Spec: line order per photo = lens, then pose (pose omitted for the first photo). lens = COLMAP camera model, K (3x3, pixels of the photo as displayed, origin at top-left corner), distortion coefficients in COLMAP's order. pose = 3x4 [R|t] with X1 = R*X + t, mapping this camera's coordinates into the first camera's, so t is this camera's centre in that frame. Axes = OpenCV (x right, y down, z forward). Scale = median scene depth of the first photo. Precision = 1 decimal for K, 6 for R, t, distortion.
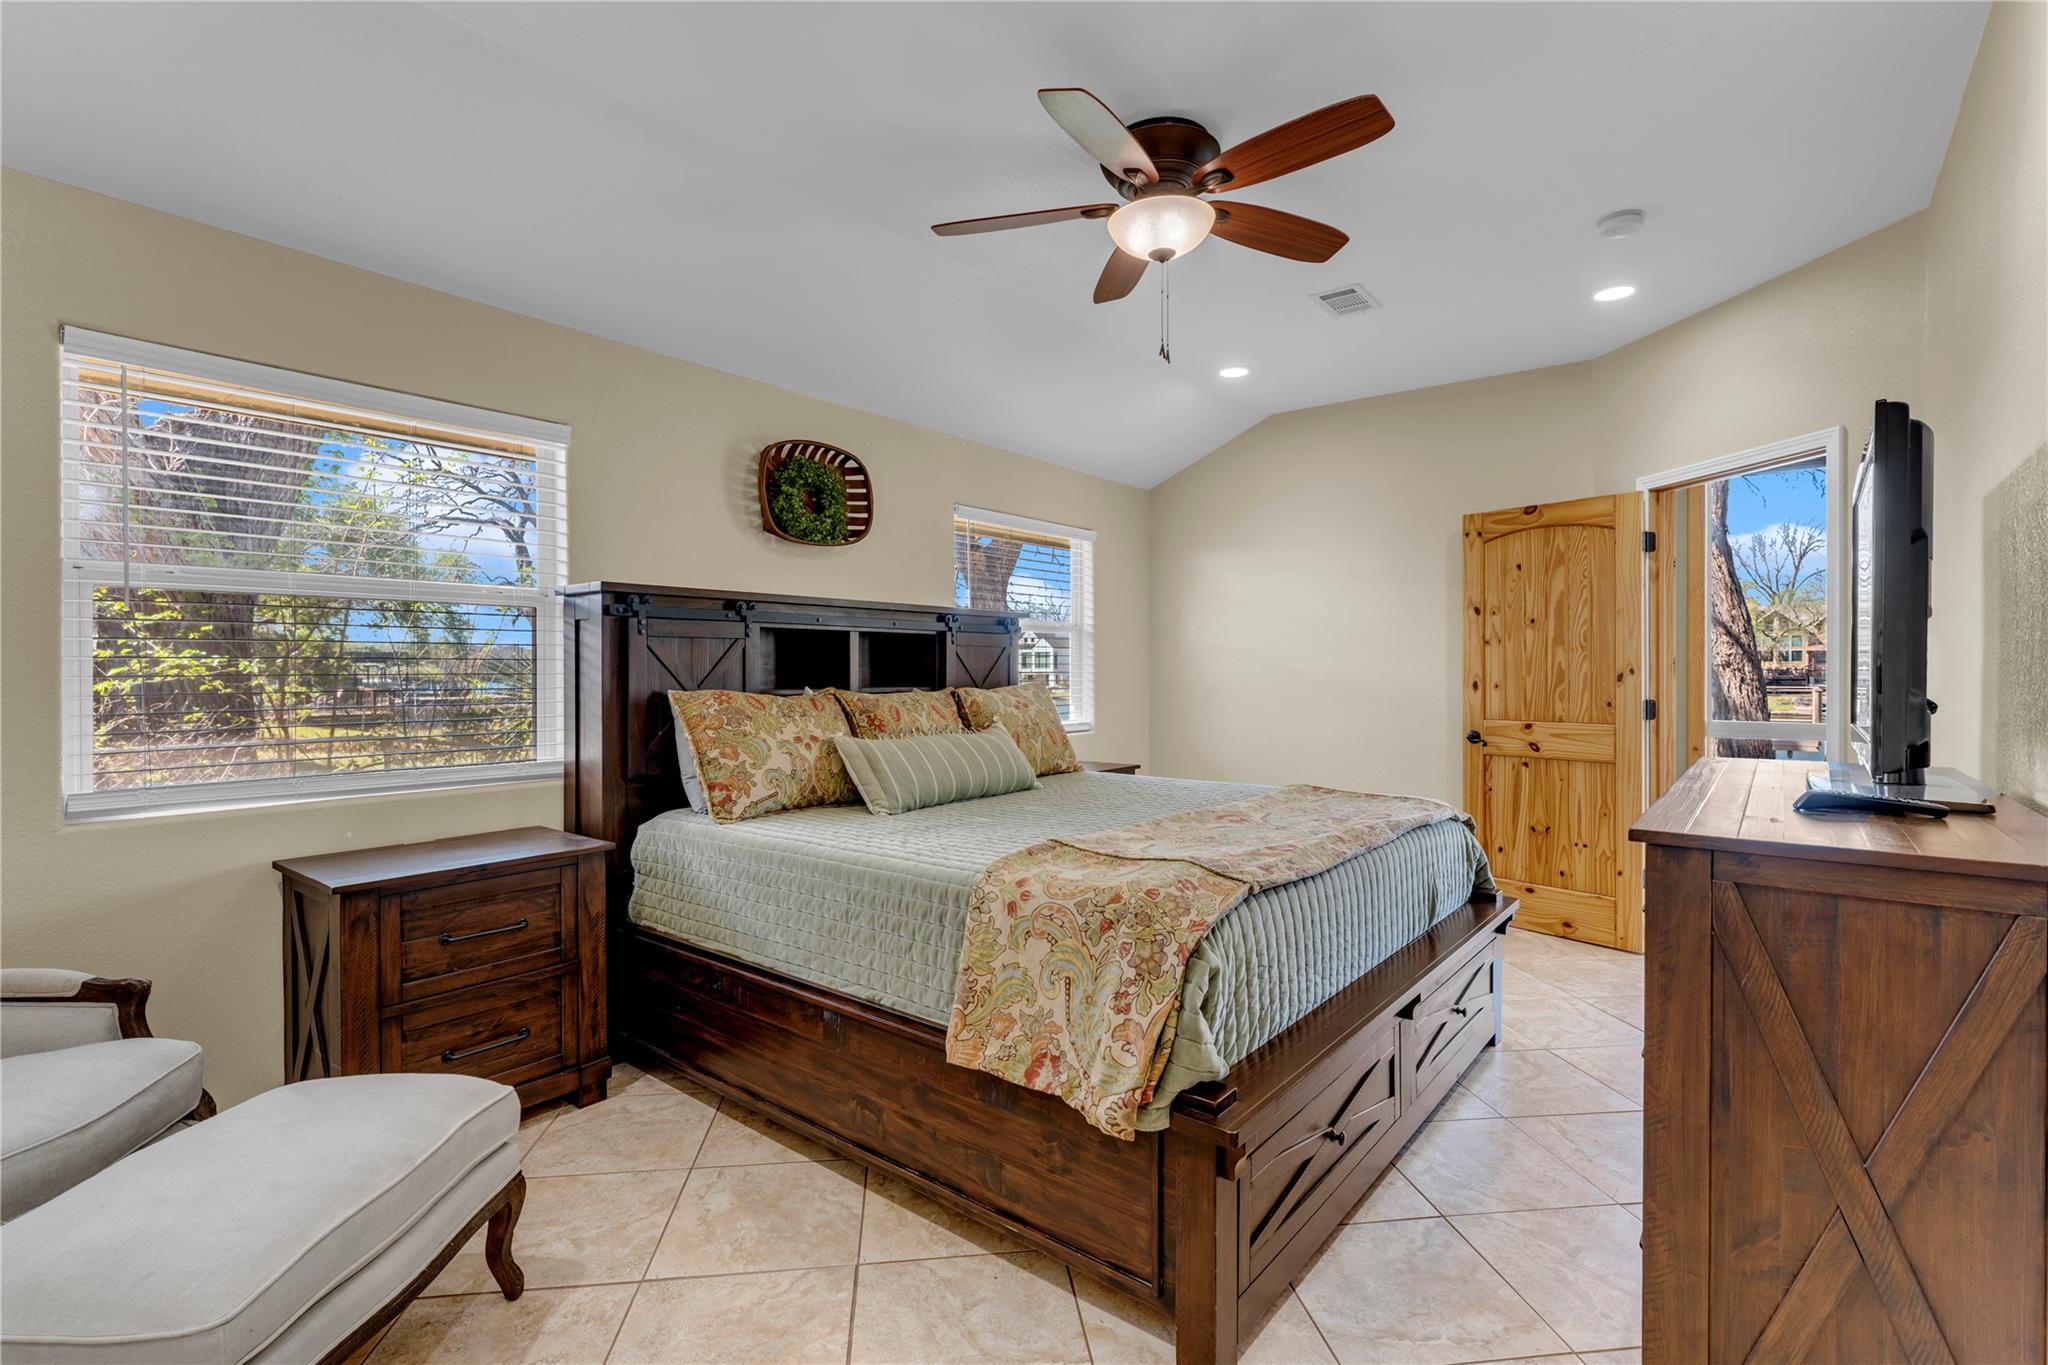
lens RADIAL K [[946.1, 0, 1007.3], [0, 946.1, 684.8], [0, 0, 1]] dist [-0.006141, -0.000327]
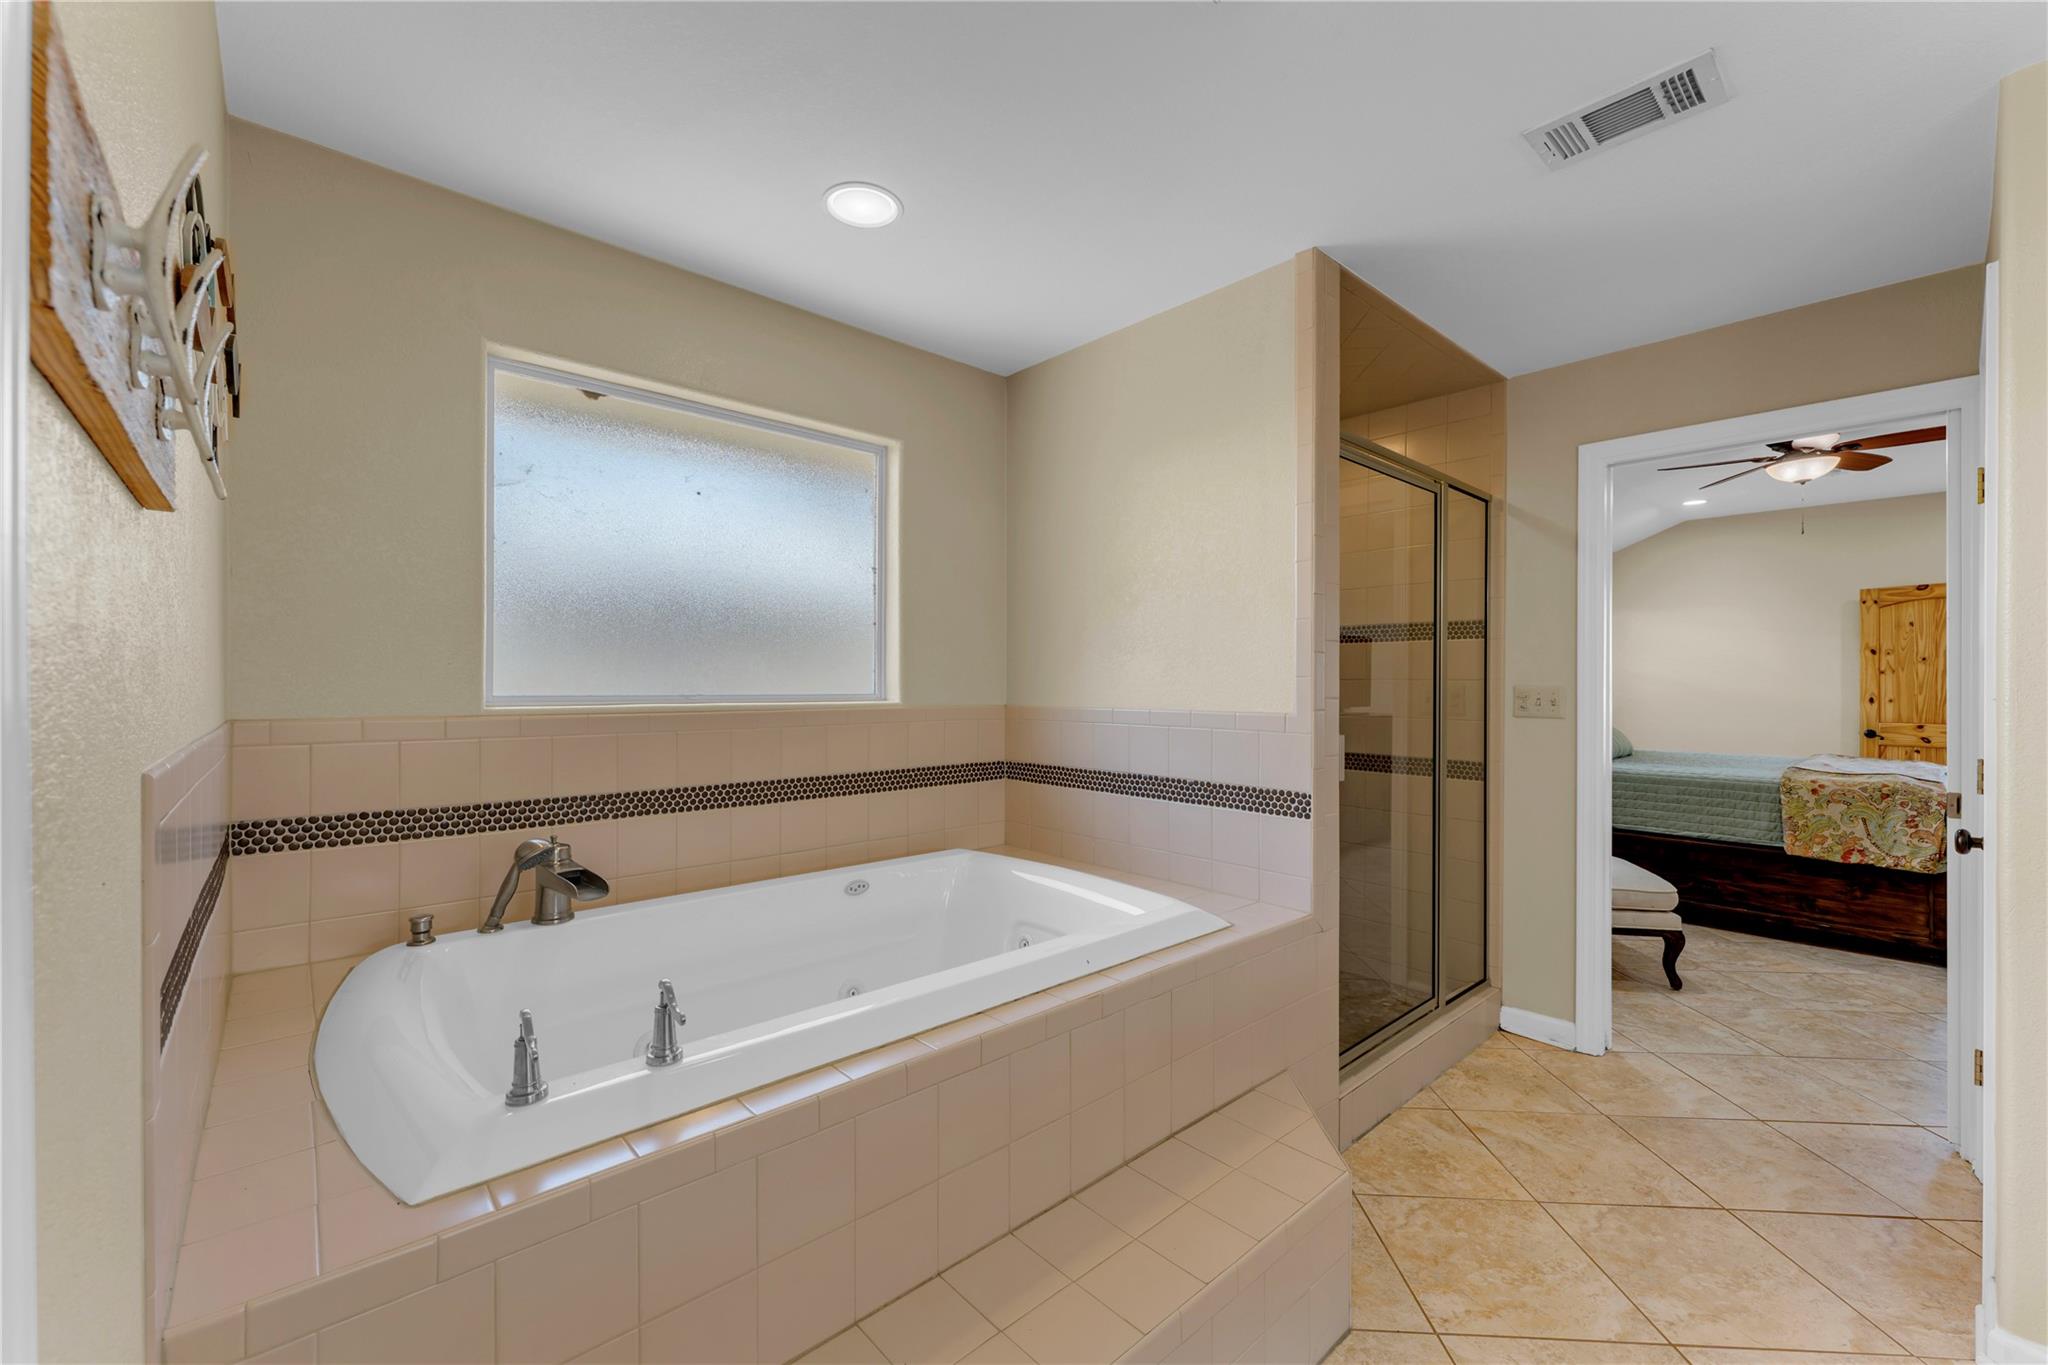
lens RADIAL K [[822.7, 0, 1017.3], [0, 822.7, 675.0], [0, 0, 1]] dist [0.001532, 0.000142]
pose [[0.986318, 0.003524, -0.164815, -0.671821], [-0.008119, 0.999597, -0.027210, 0.007533], [0.164653, 0.028176, 0.985949, -0.563407]]
